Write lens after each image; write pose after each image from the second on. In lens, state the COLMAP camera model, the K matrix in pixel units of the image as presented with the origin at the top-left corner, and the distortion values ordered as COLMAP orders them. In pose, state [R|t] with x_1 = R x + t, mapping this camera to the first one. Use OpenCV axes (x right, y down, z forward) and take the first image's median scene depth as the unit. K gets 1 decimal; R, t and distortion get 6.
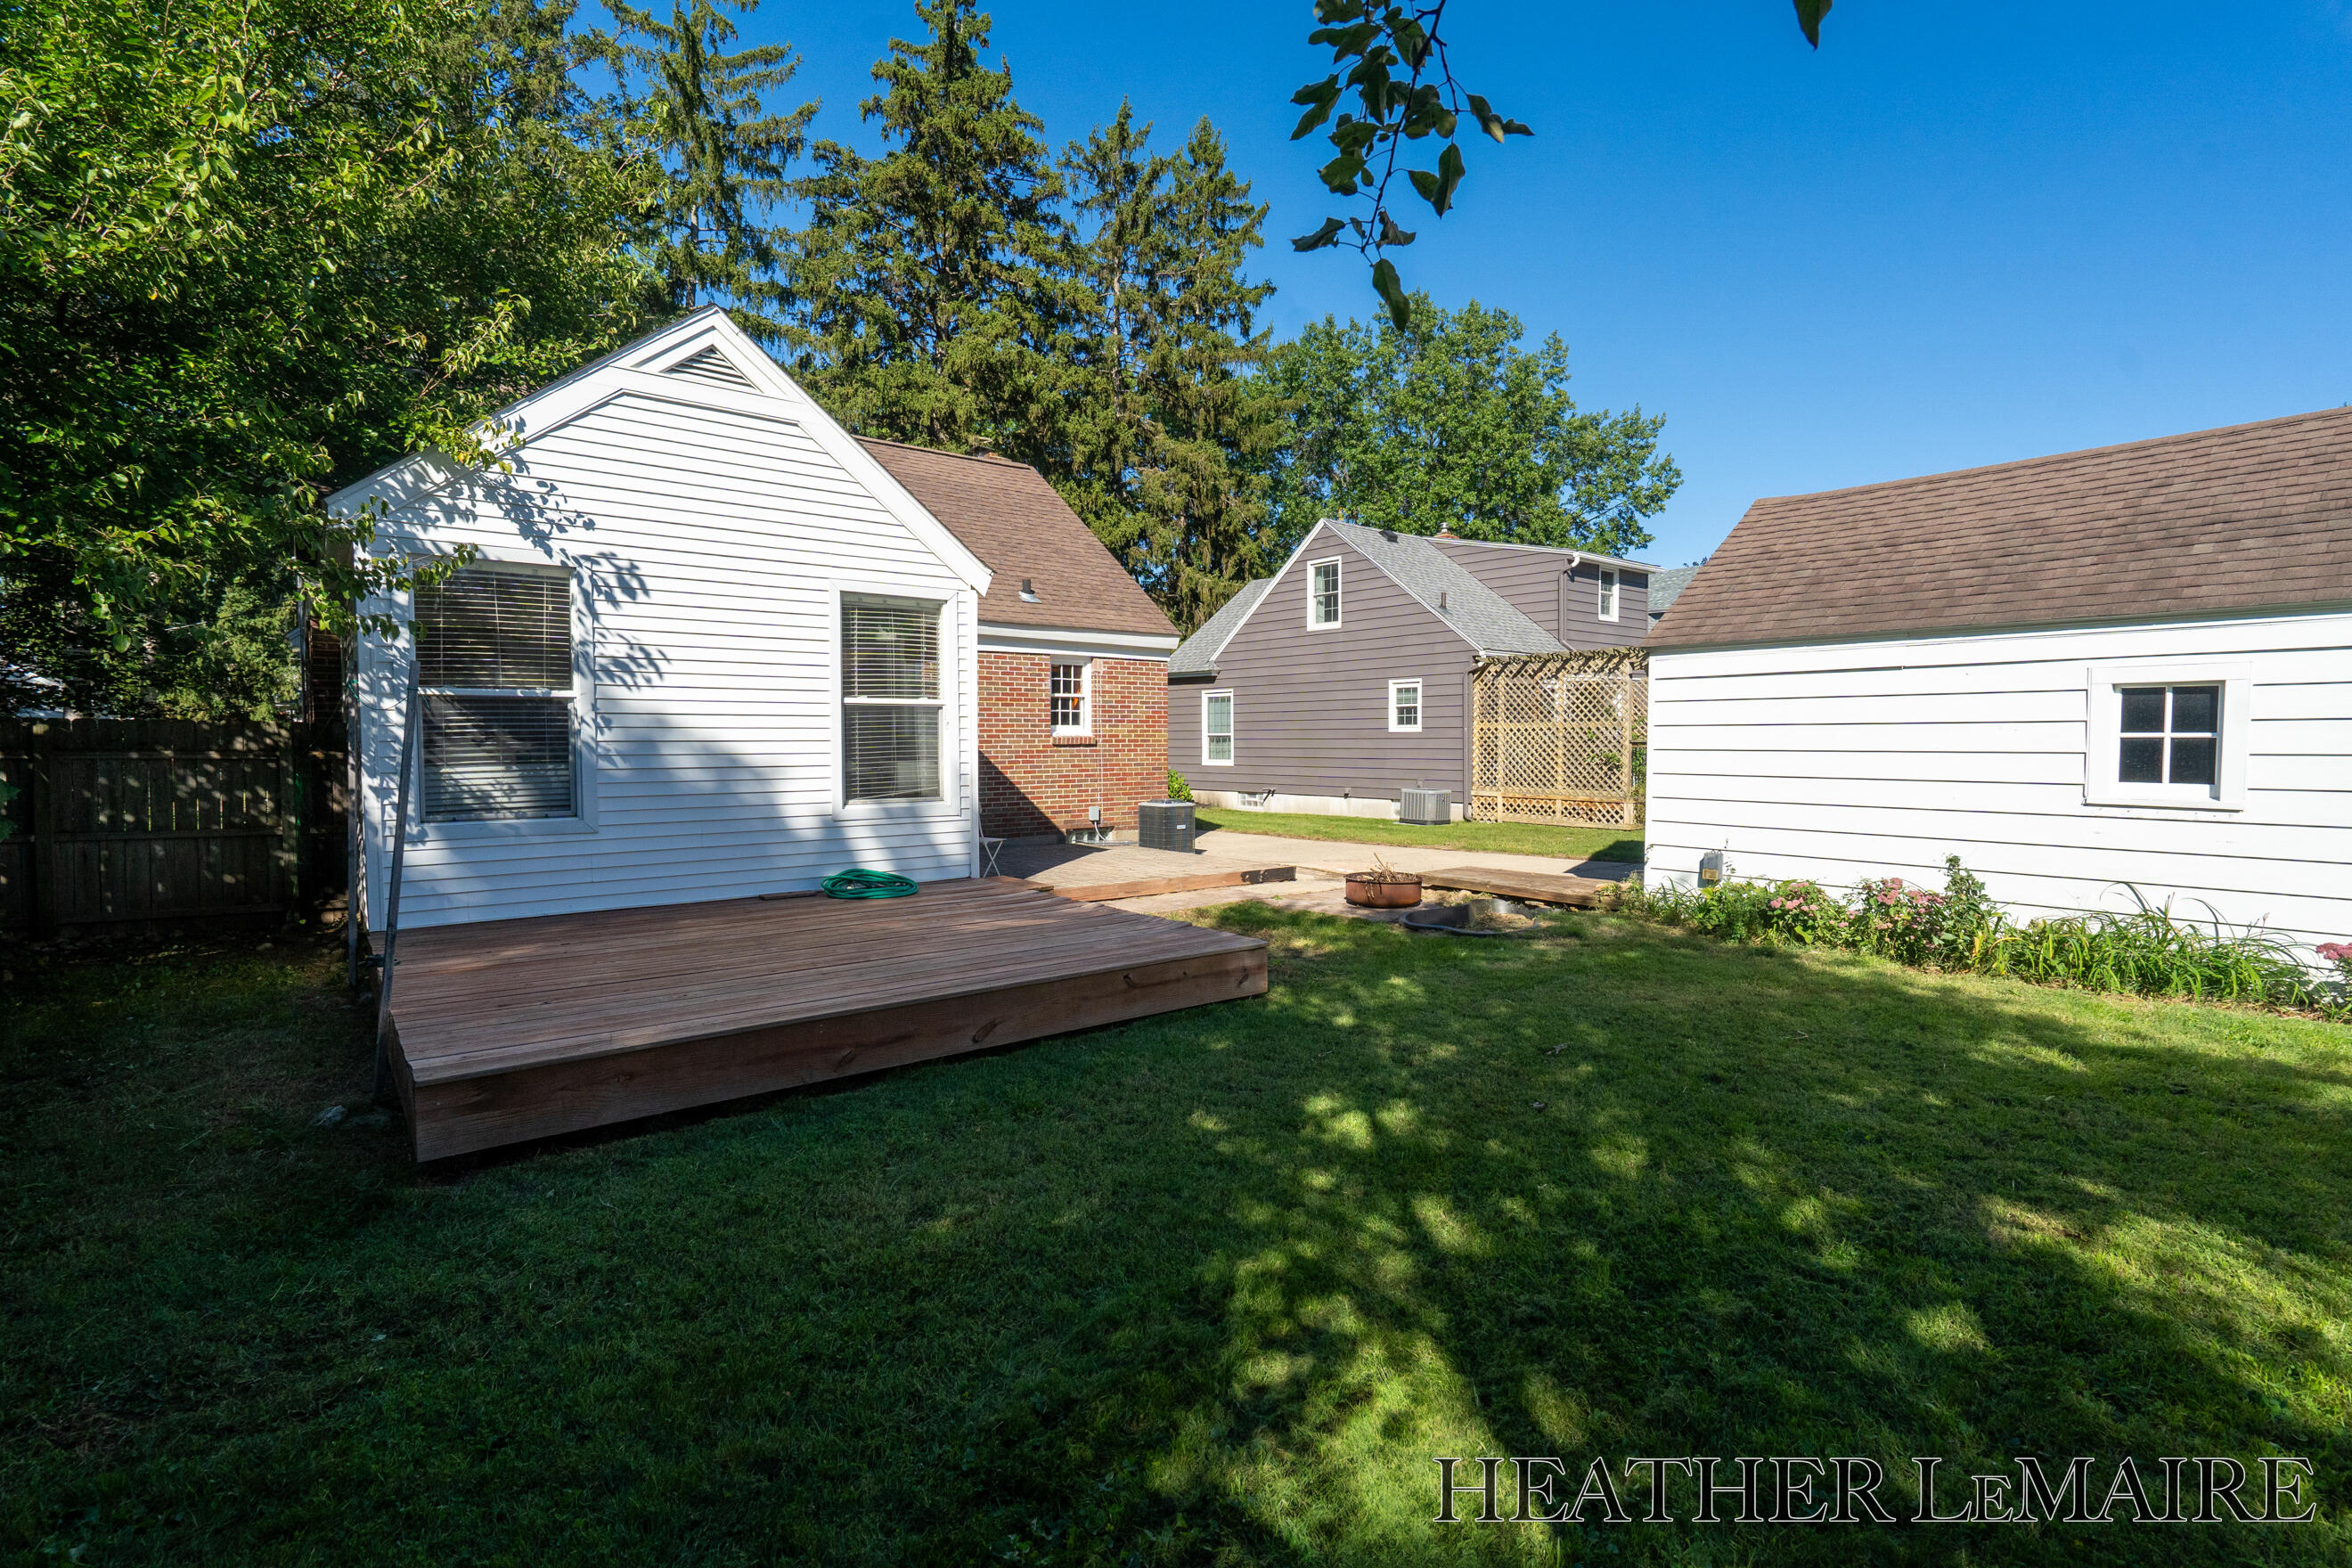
lens RADIAL K [[1069.4, 0, 1181.9], [0, 1069.4, 774.5], [0, 0, 1]] dist [-0.002394, 0.000189]
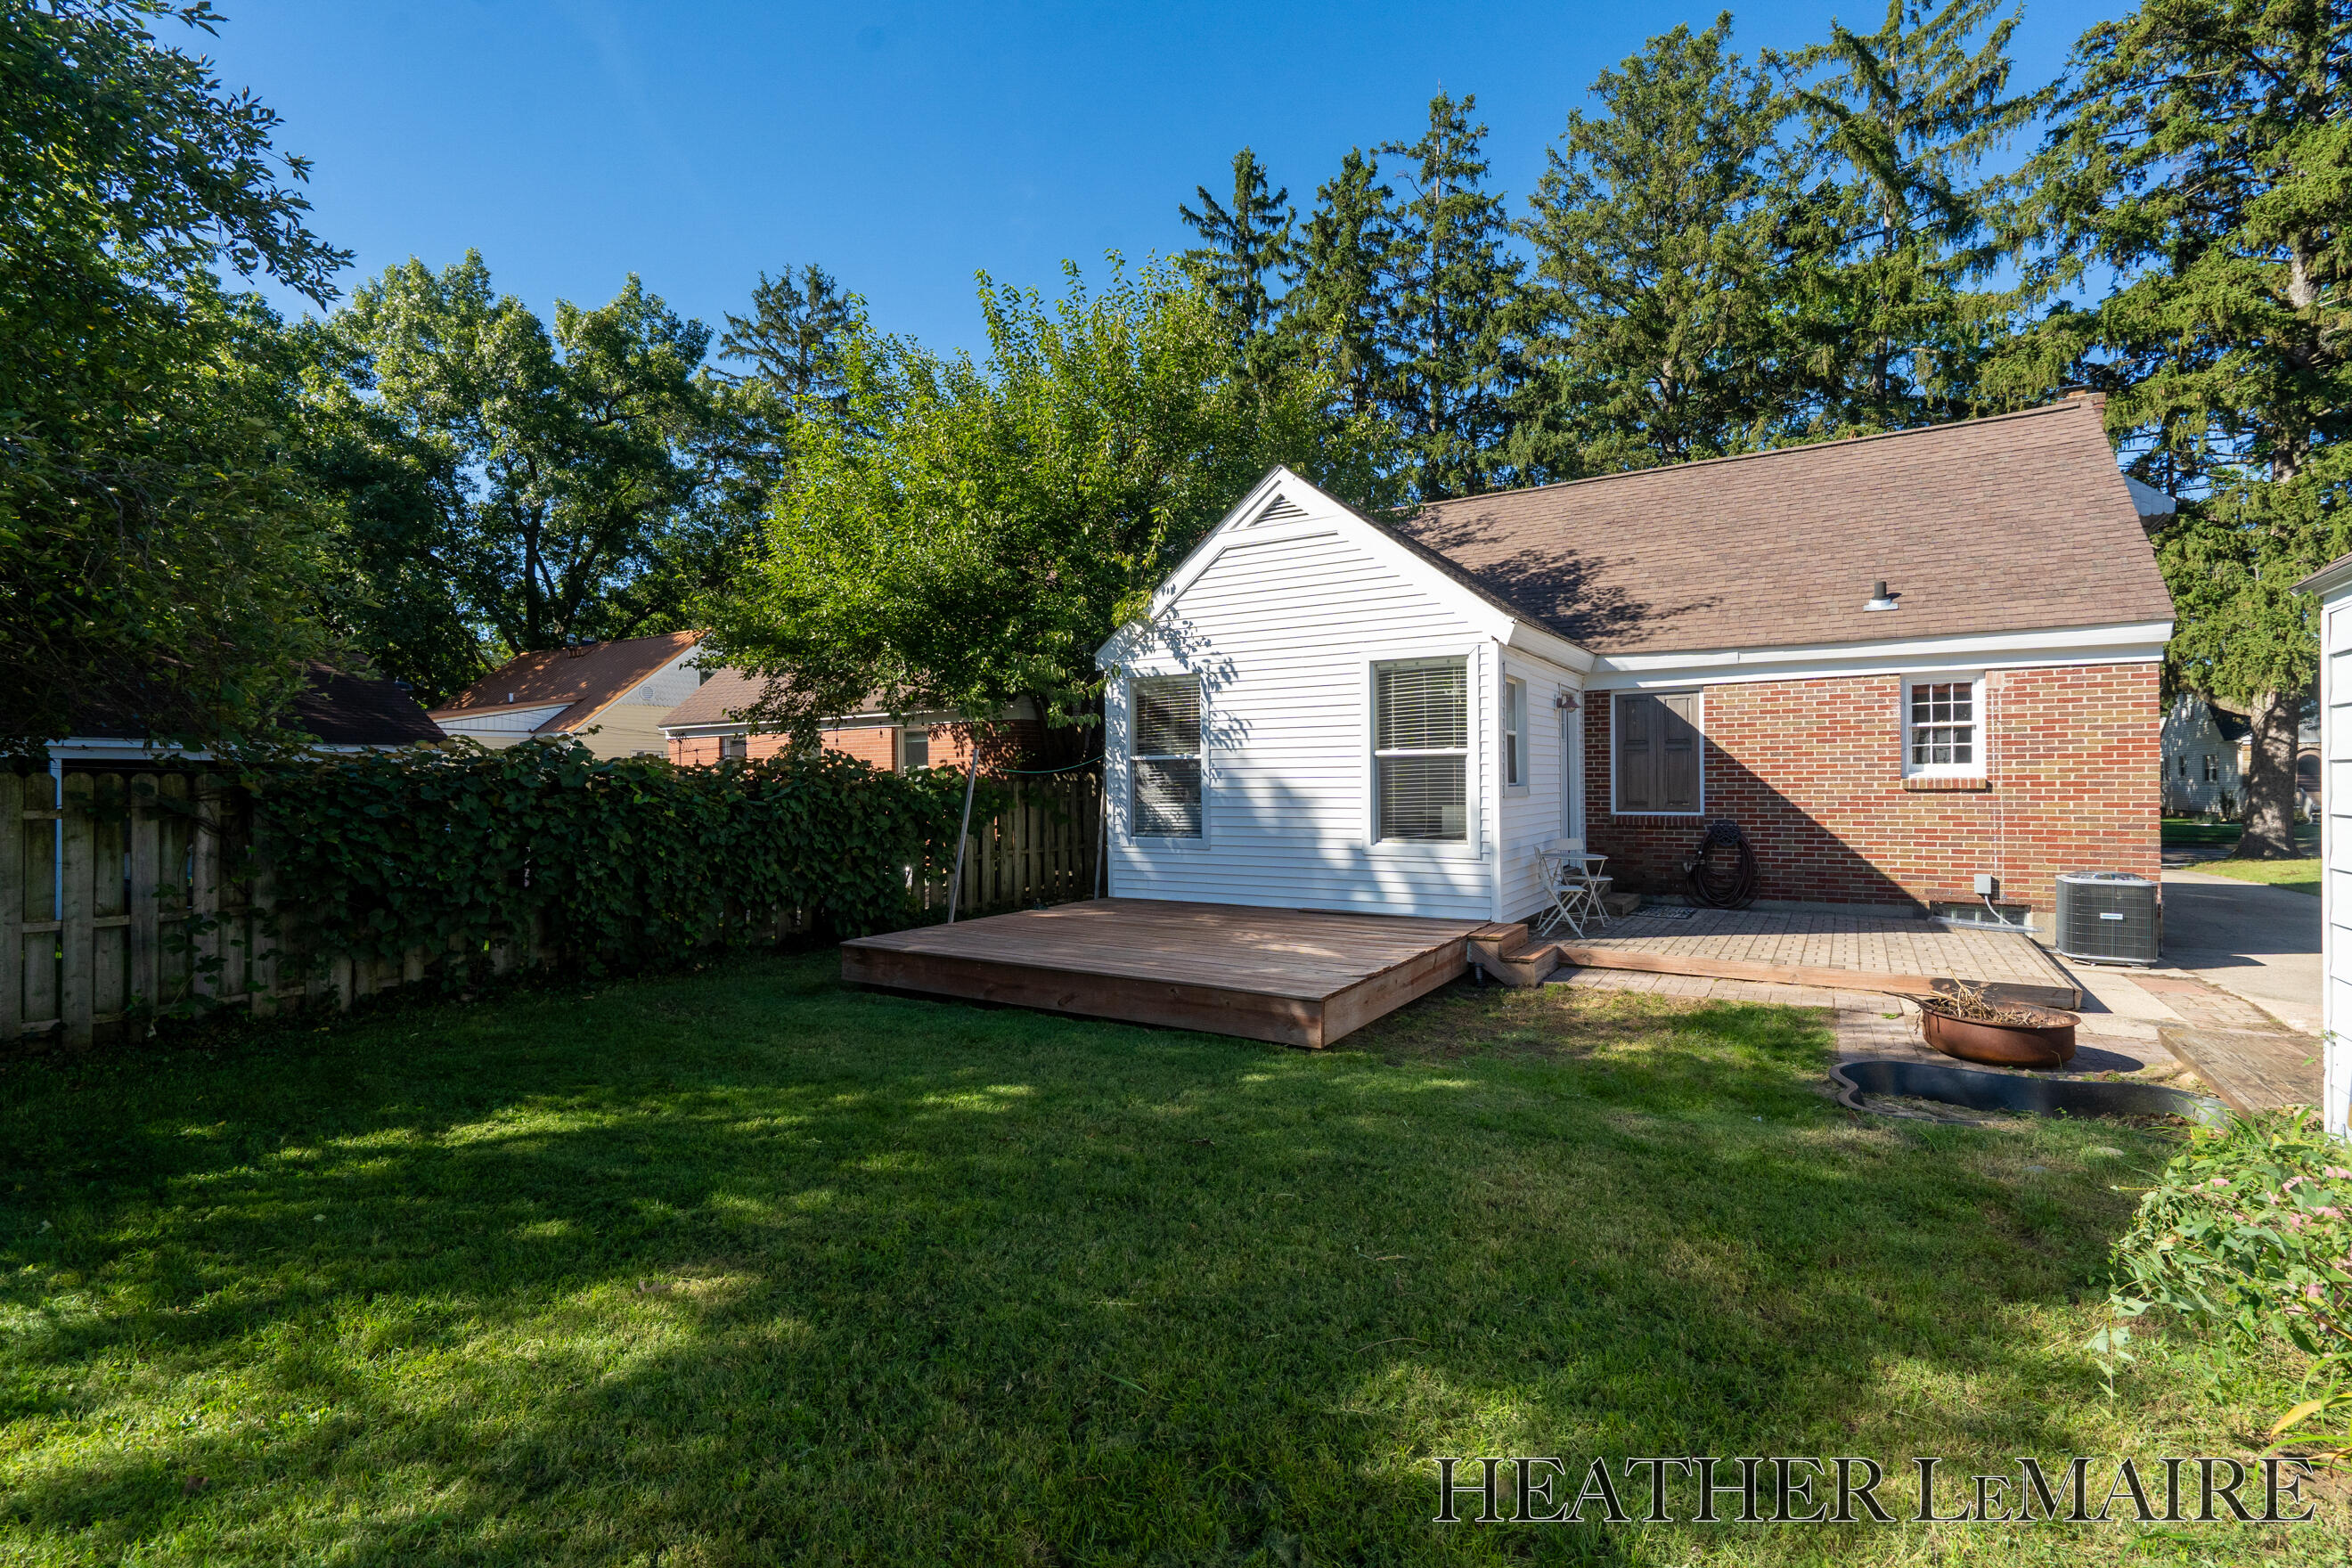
lens RADIAL K [[1069.4, 0, 1181.9], [0, 1069.4, 774.5], [0, 0, 1]] dist [-0.002394, 0.000189]
pose [[0.312654, -0.003208, -0.949862, 0.806230], [-0.026173, 0.999586, -0.011991, -0.028114], [0.949506, 0.028609, 0.312440, 0.467251]]
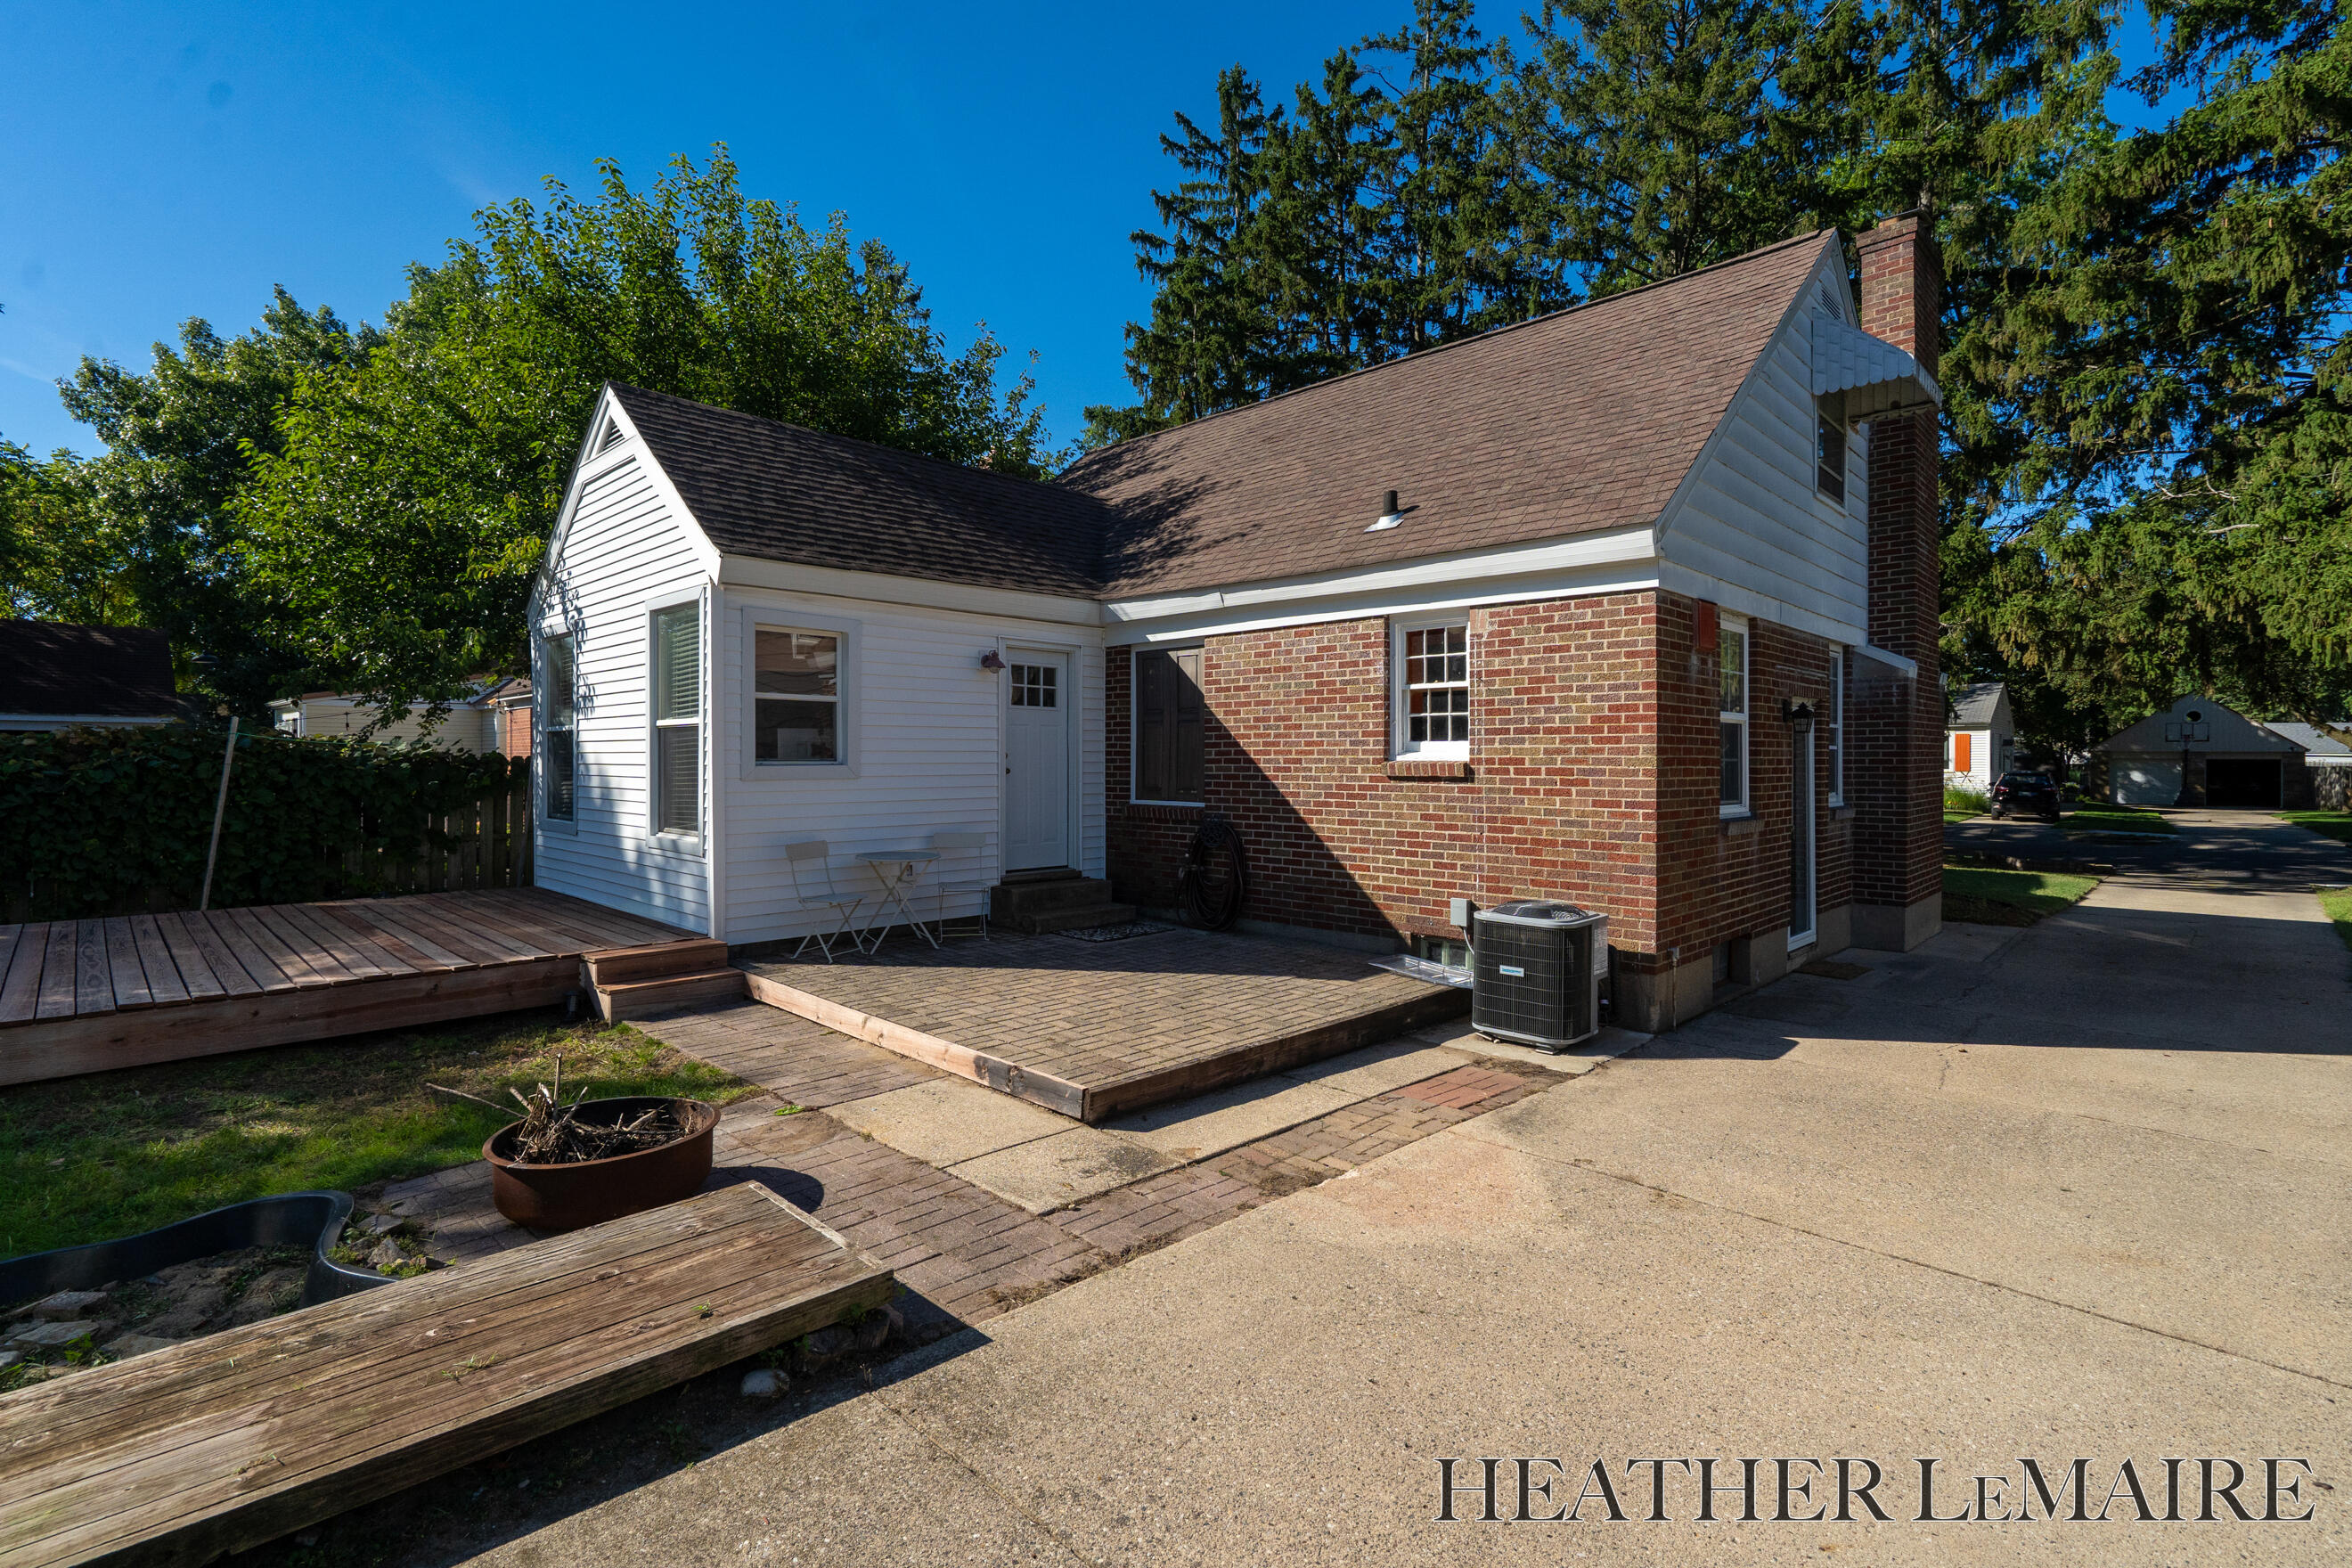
lens RADIAL K [[1088.1, 0, 1207.0], [0, 1088.1, 755.0], [0, 0, 1]] dist [-0.004380, -0.000422]
pose [[0.110122, 0.003132, -0.993913, 0.776442], [-0.034650, 0.999399, -0.000690, -0.063455], [0.993314, 0.034515, 0.110164, 1.509944]]
